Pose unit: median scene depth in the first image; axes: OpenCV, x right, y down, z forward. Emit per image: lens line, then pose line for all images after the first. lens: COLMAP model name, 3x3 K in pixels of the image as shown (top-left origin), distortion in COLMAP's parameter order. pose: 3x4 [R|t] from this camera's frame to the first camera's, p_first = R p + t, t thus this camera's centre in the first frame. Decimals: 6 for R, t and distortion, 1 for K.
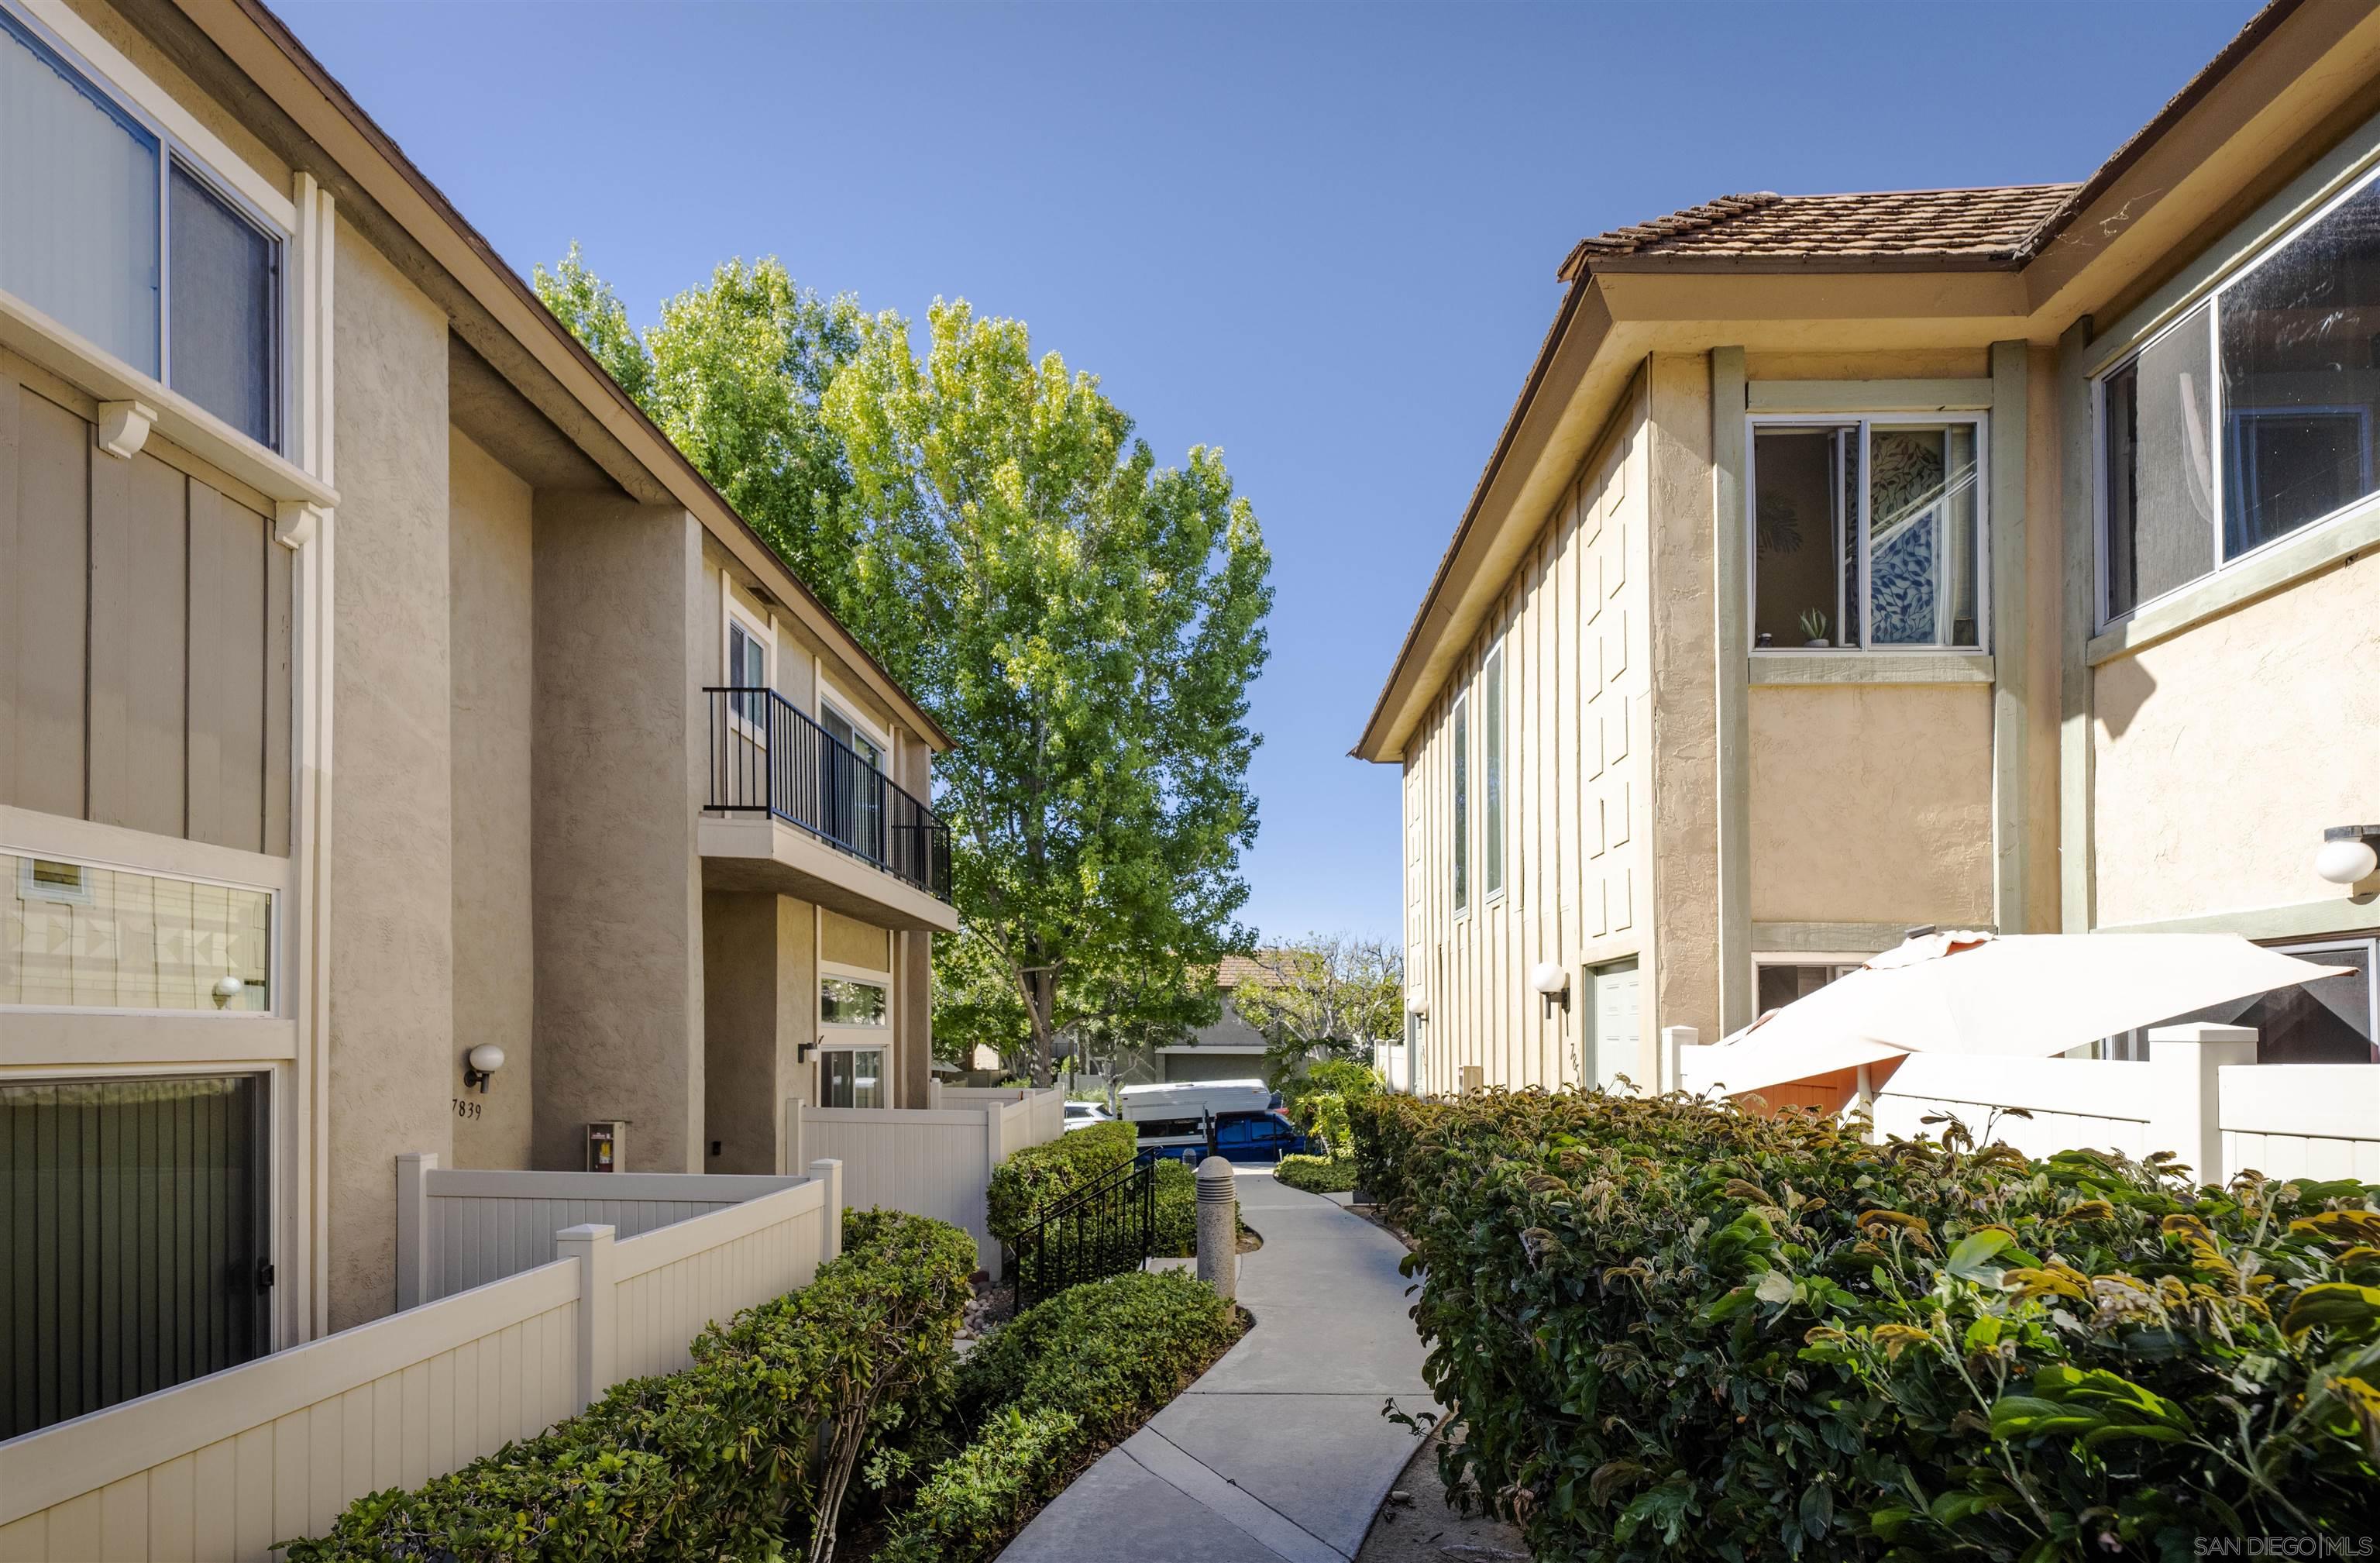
lens RADIAL K [[985.6, 0, 1190.0], [0, 985.6, 781.5], [0, 0, 1]] dist [-0.000727, -0.000461]
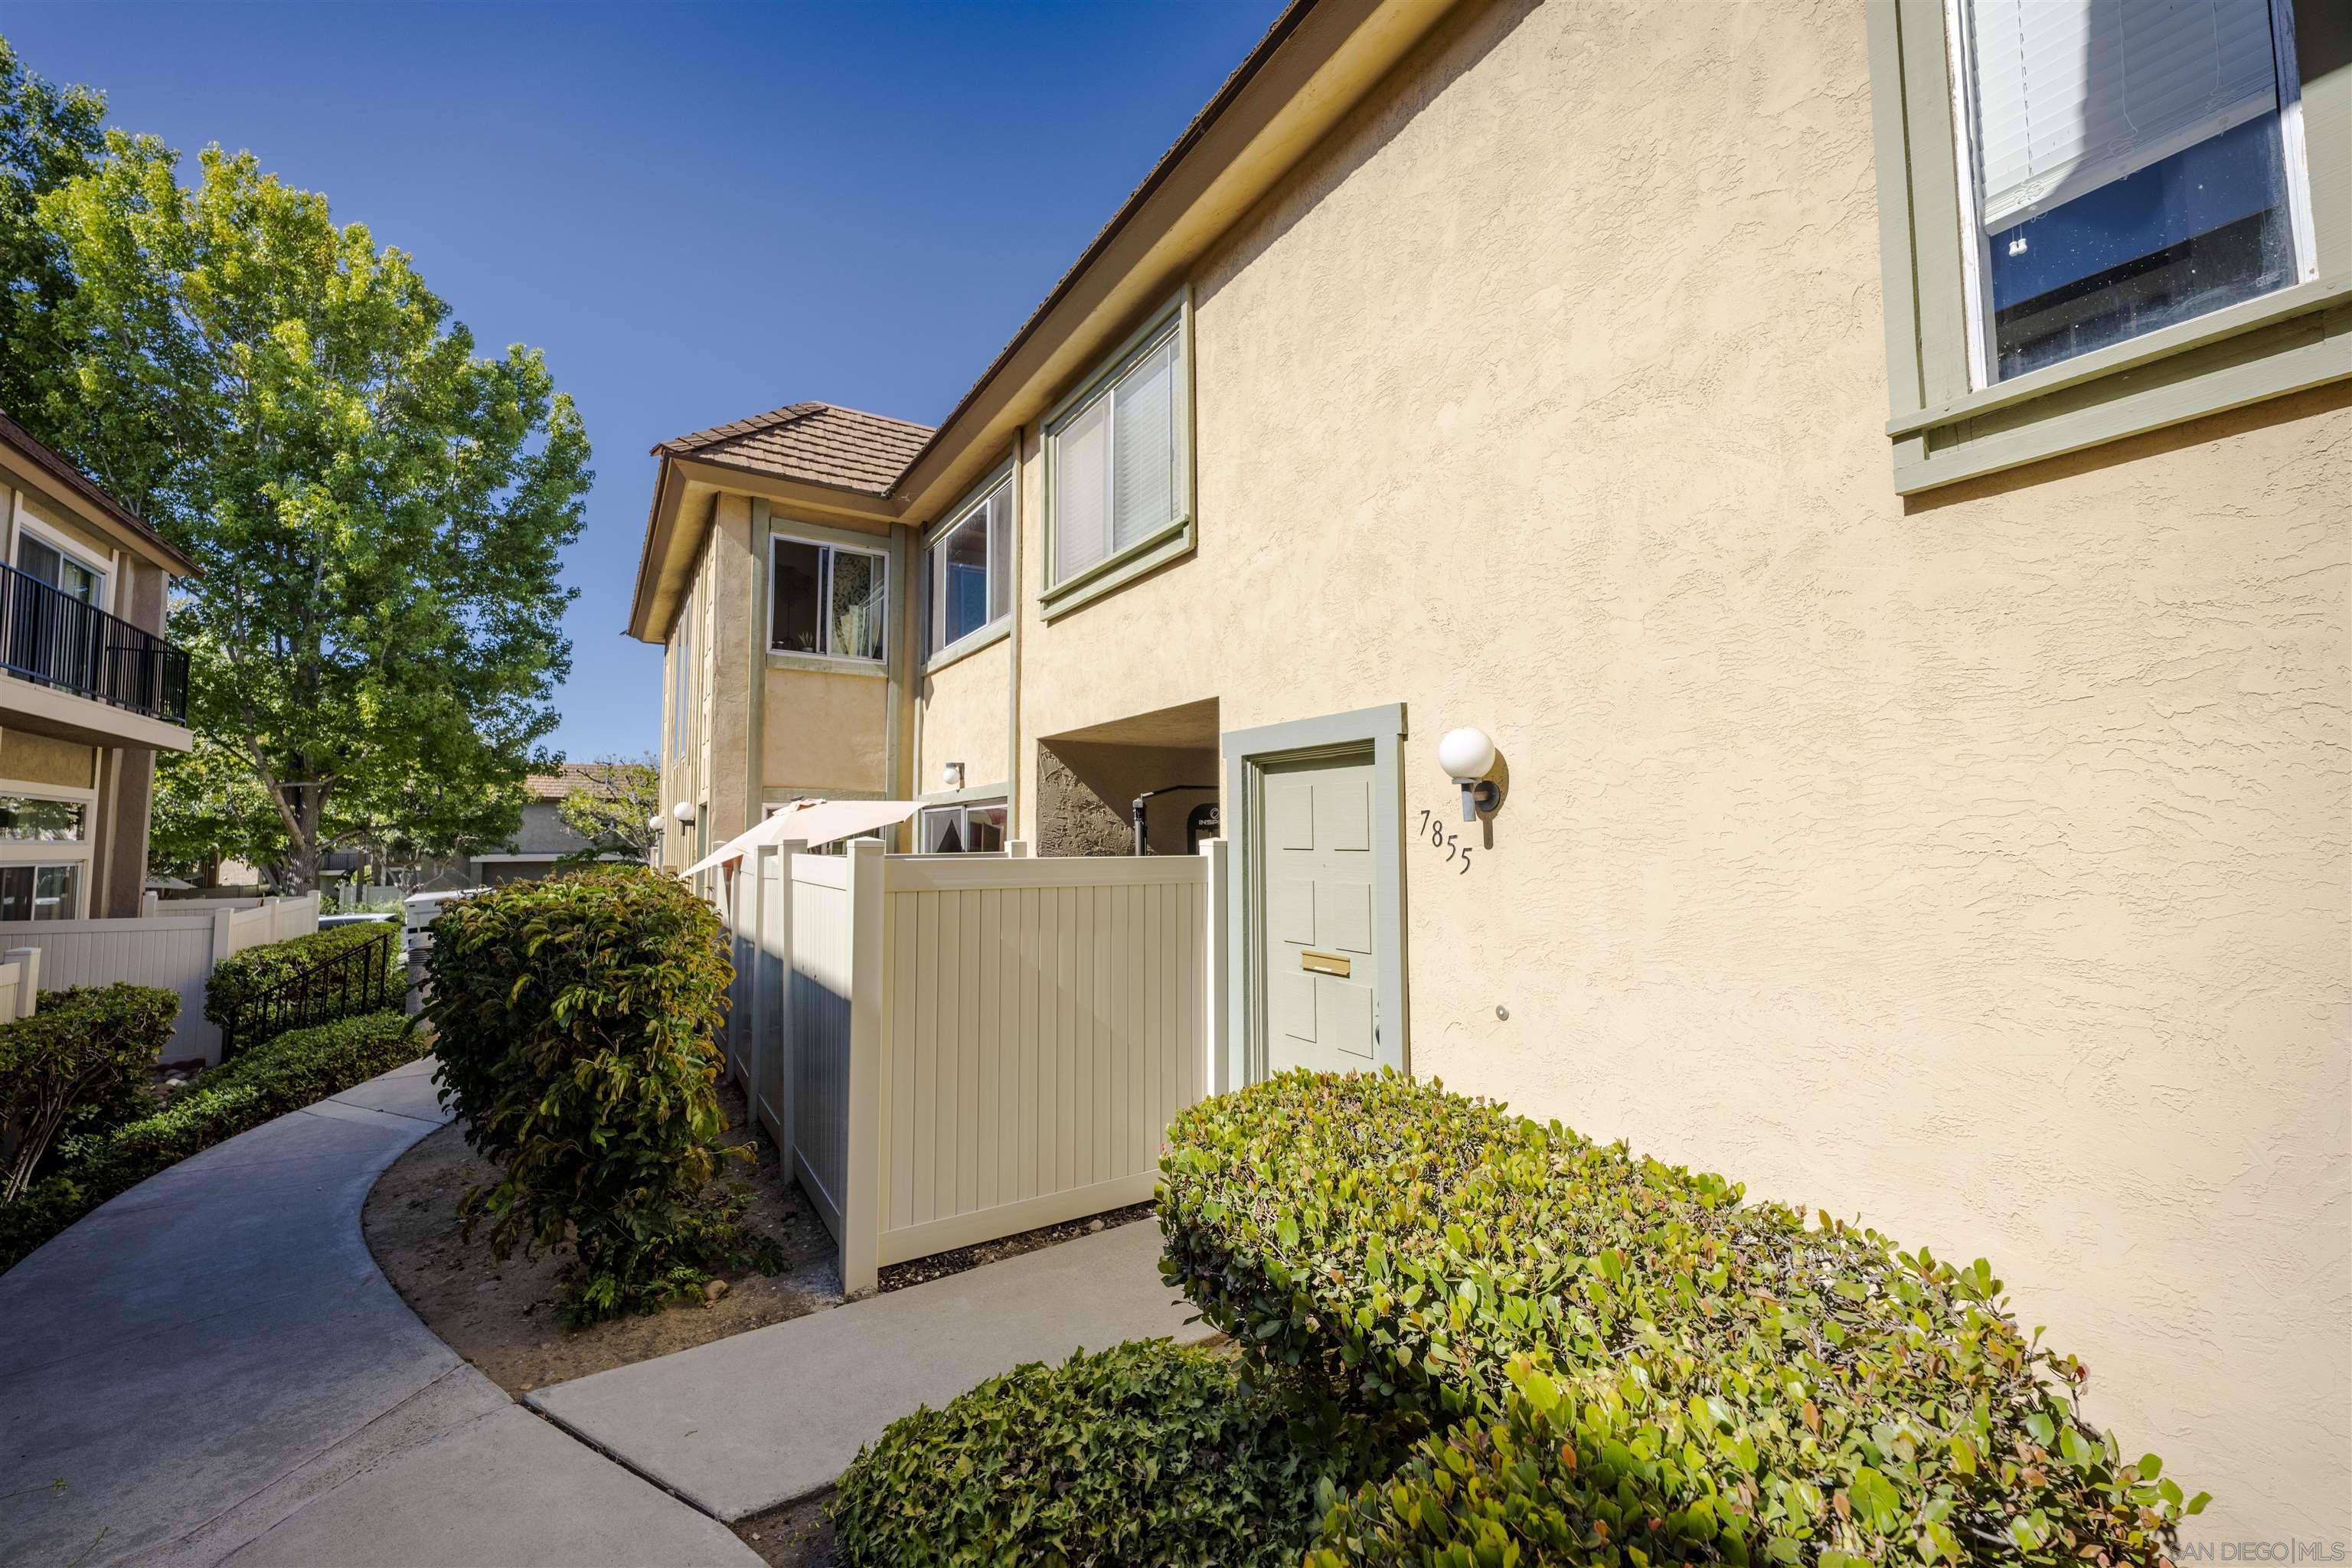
lens RADIAL K [[926.3, 0, 1172.2], [0, 926.3, 677.2], [0, 0, 1]] dist [-0.002912, -0.000003]
pose [[0.837075, 0.083388, 0.540695, 0.091763], [-0.126159, 0.991101, 0.042461, -0.092711], [-0.532343, -0.103756, 0.840146, -0.342685]]
